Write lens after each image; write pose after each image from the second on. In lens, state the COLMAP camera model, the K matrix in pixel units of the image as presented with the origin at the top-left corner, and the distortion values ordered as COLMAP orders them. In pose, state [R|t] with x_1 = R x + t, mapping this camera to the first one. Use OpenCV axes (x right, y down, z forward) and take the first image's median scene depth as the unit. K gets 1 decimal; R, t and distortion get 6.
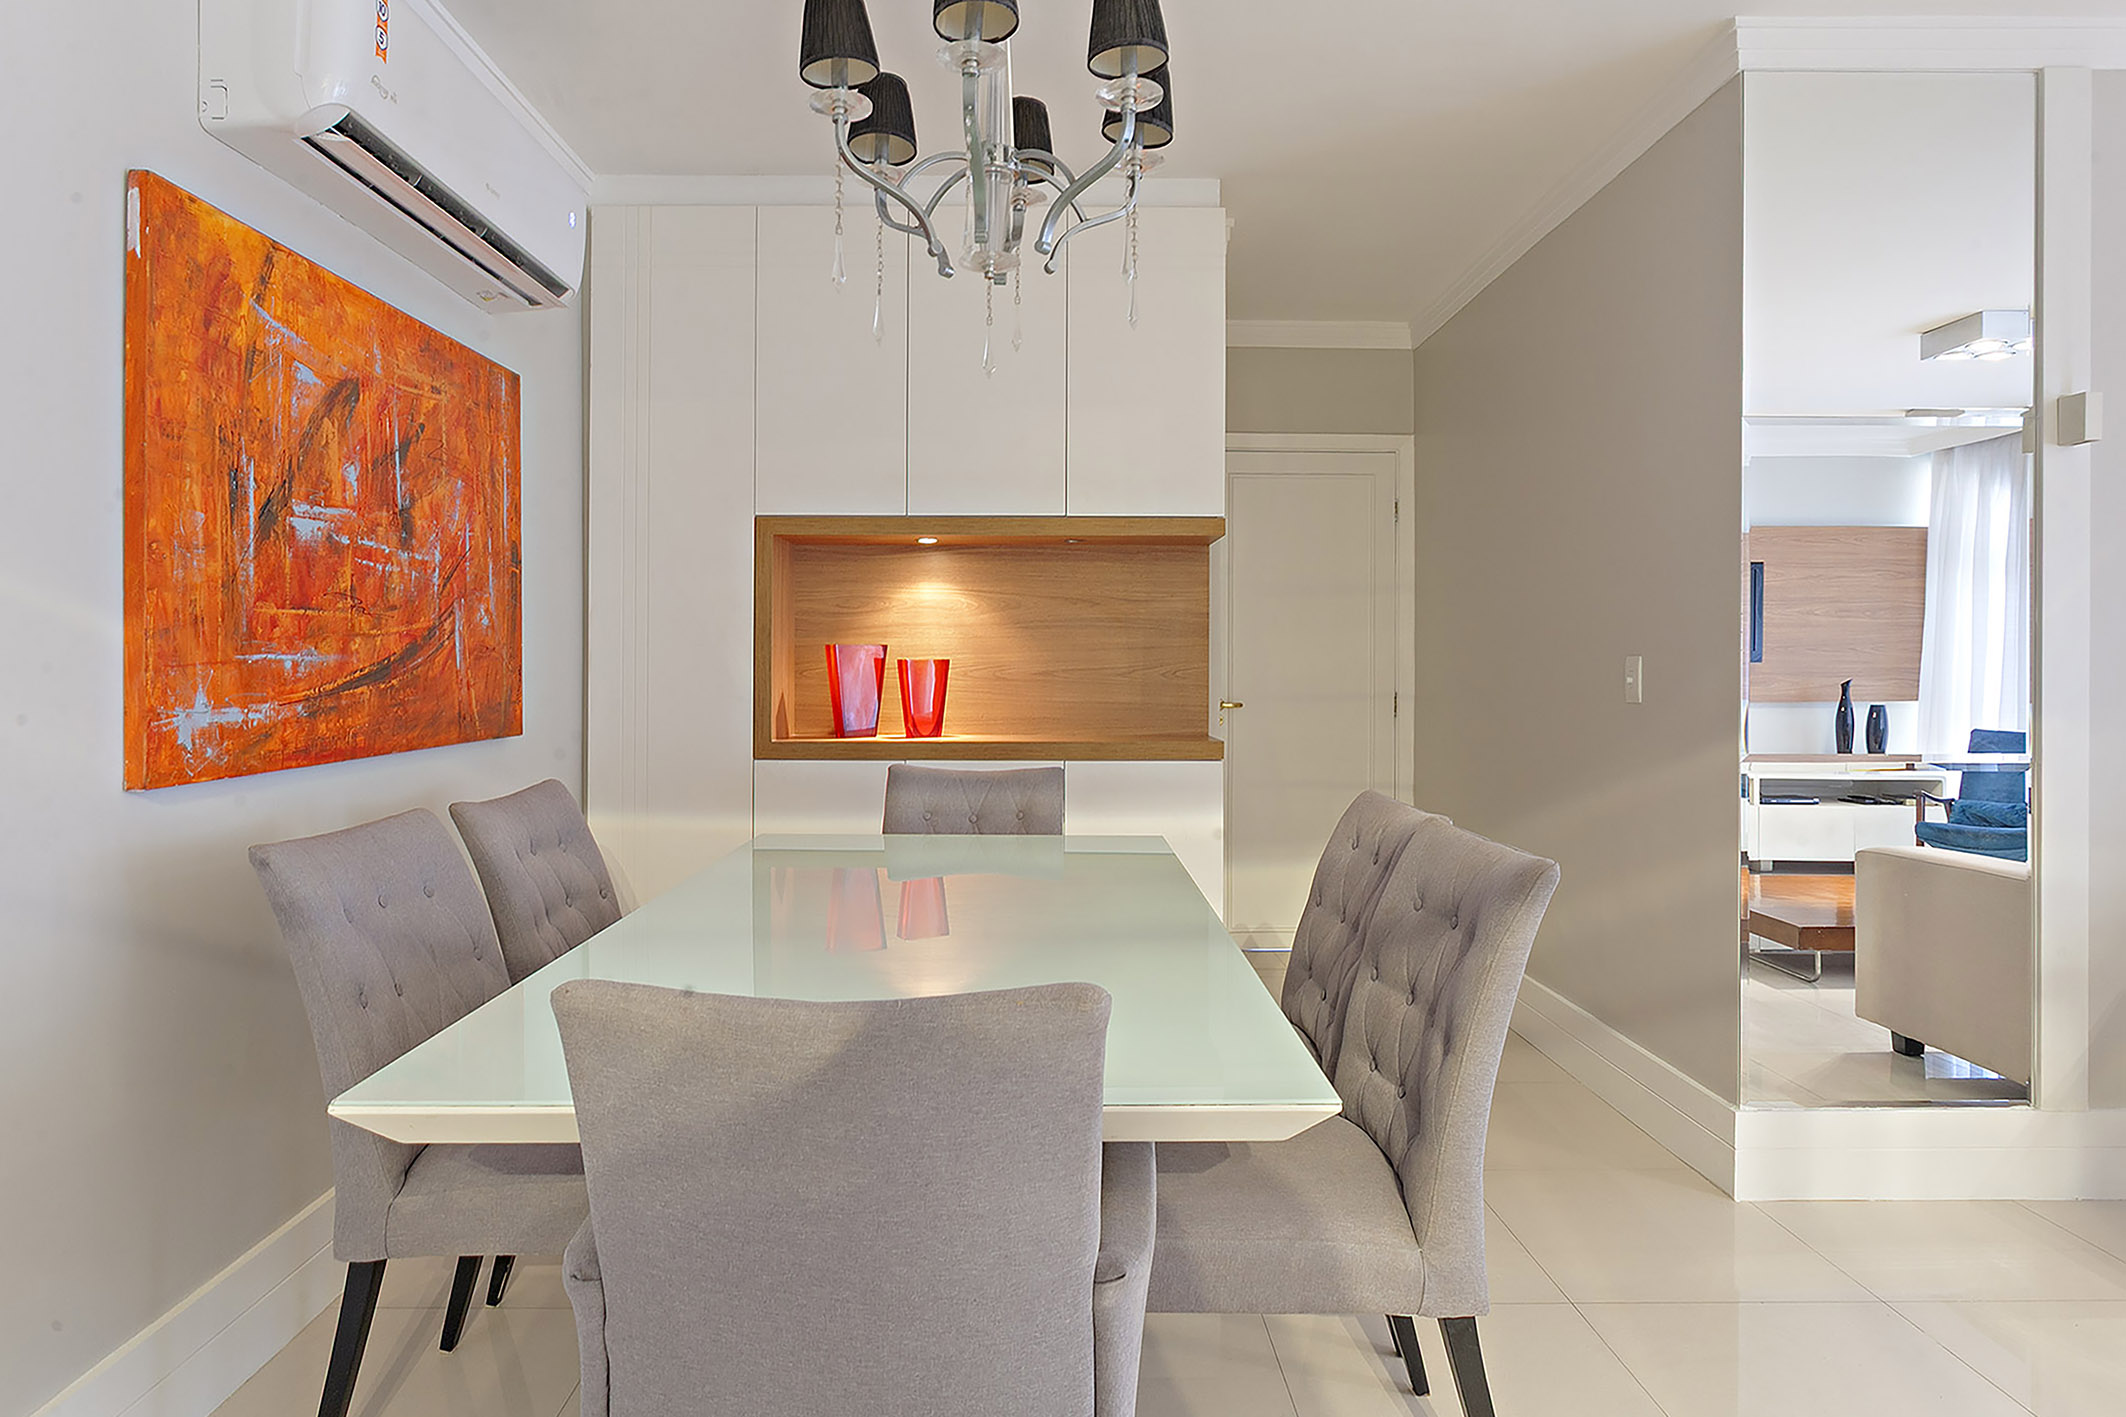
lens RADIAL K [[1224.4, 0, 1060.5], [0, 1224.4, 651.3], [0, 0, 1]] dist [-0.023778, 0.015257]
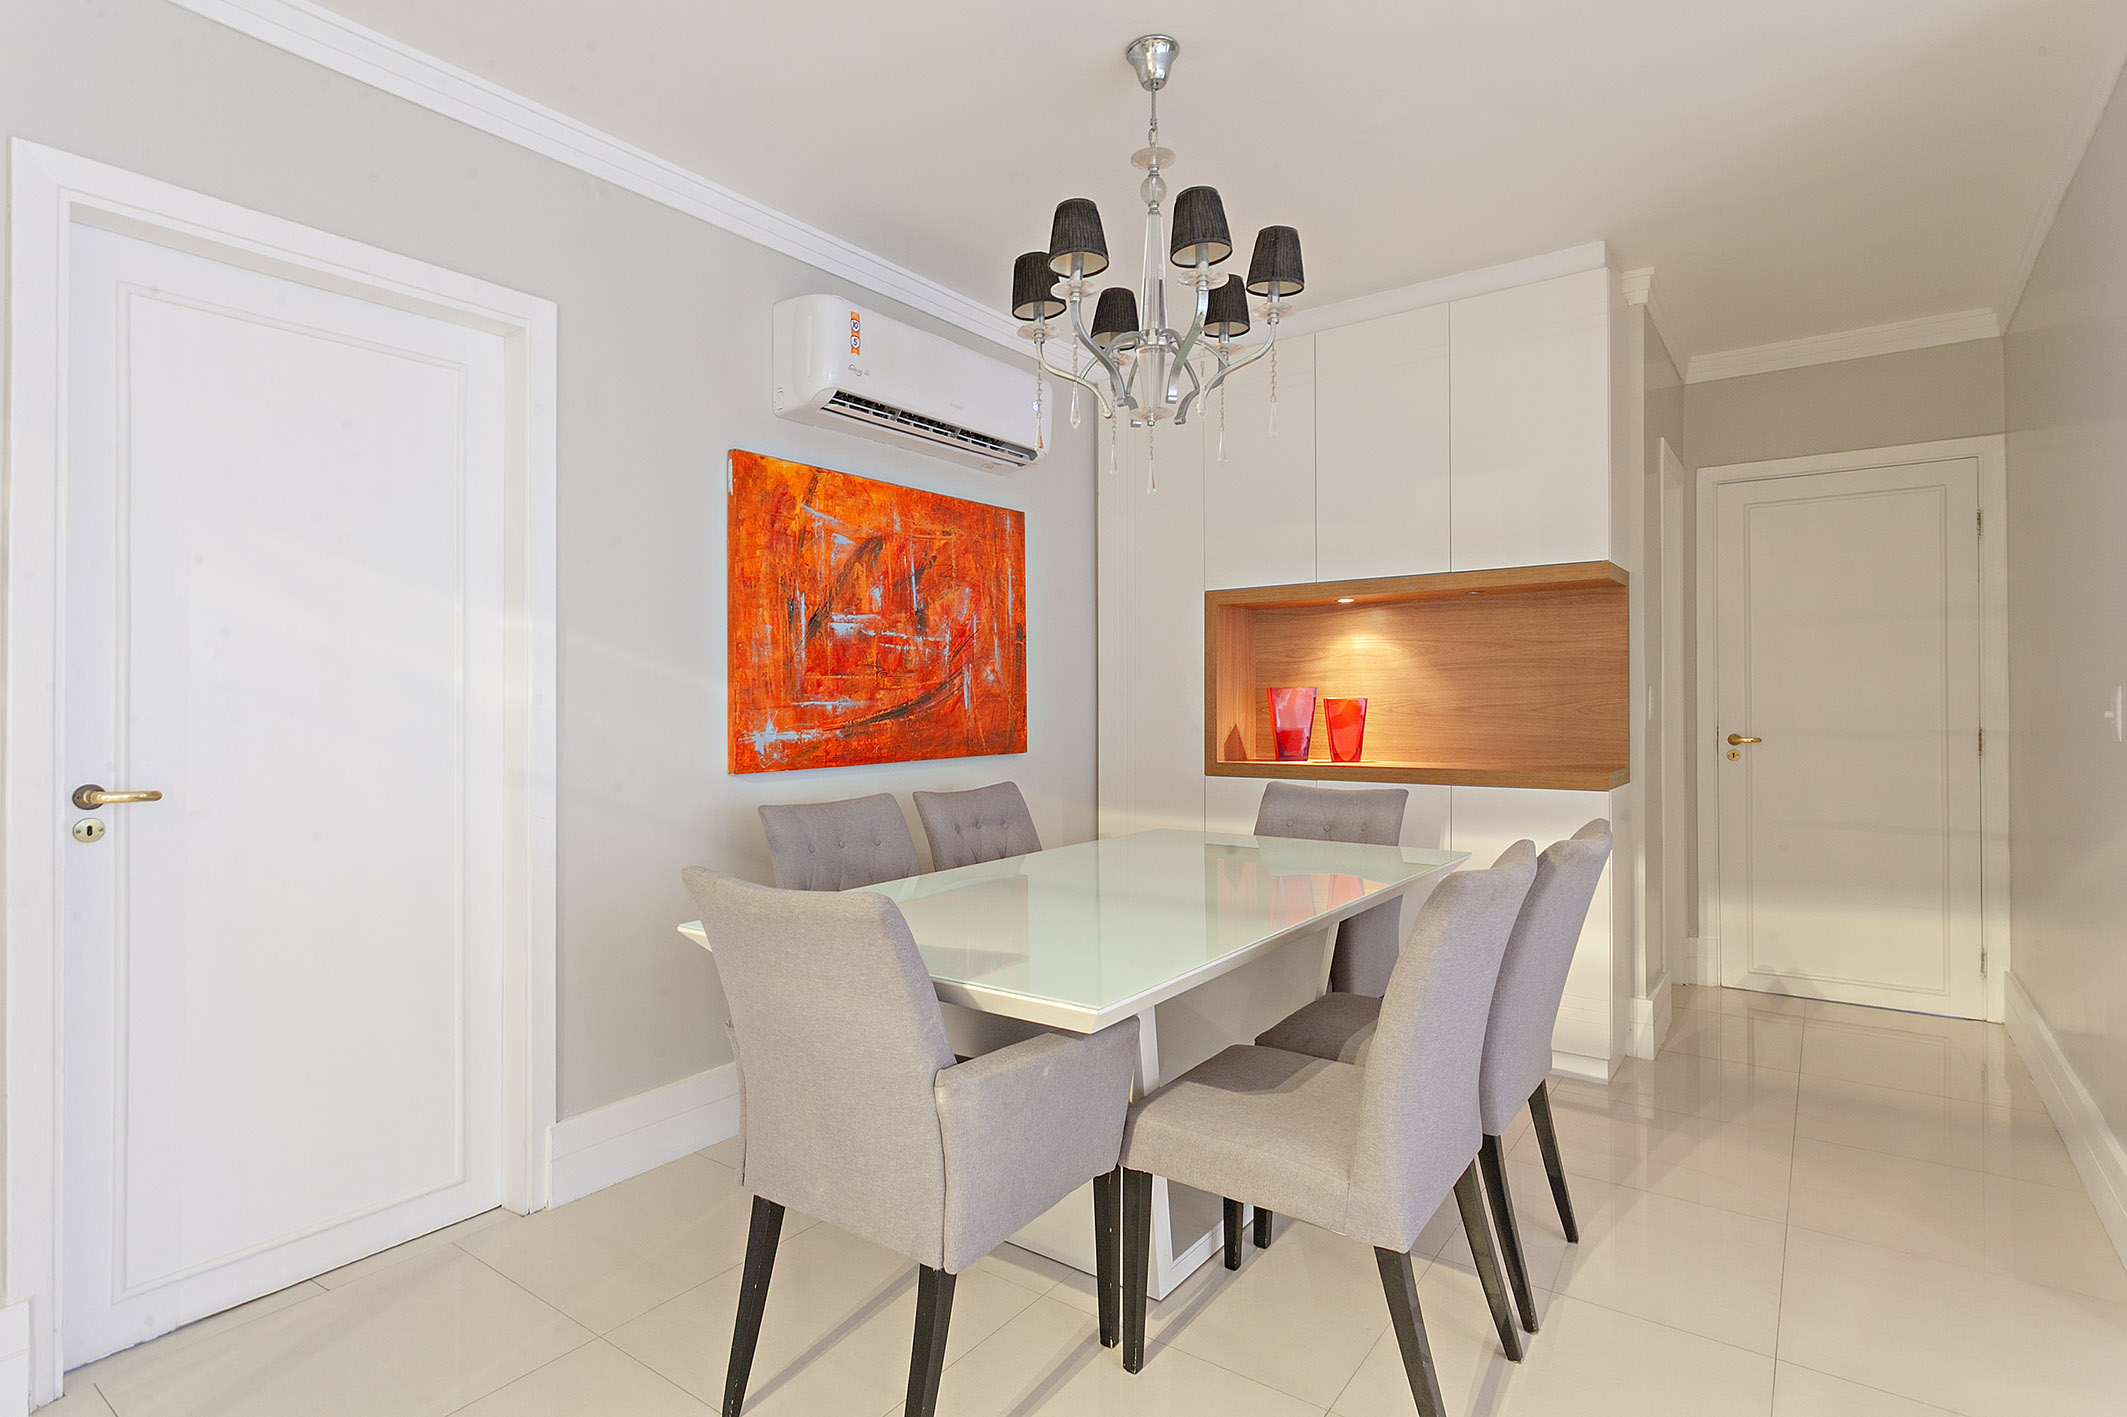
lens RADIAL K [[1051.9, 0, 1056.8], [0, 1051.9, 676.3], [0, 0, 1]] dist [-0.017745, 0.010182]
pose [[0.801516, -0.023102, -0.597526, 0.486333], [0.015375, 0.999719, -0.018027, -0.001194], [0.597775, 0.005261, 0.801647, -0.014468]]
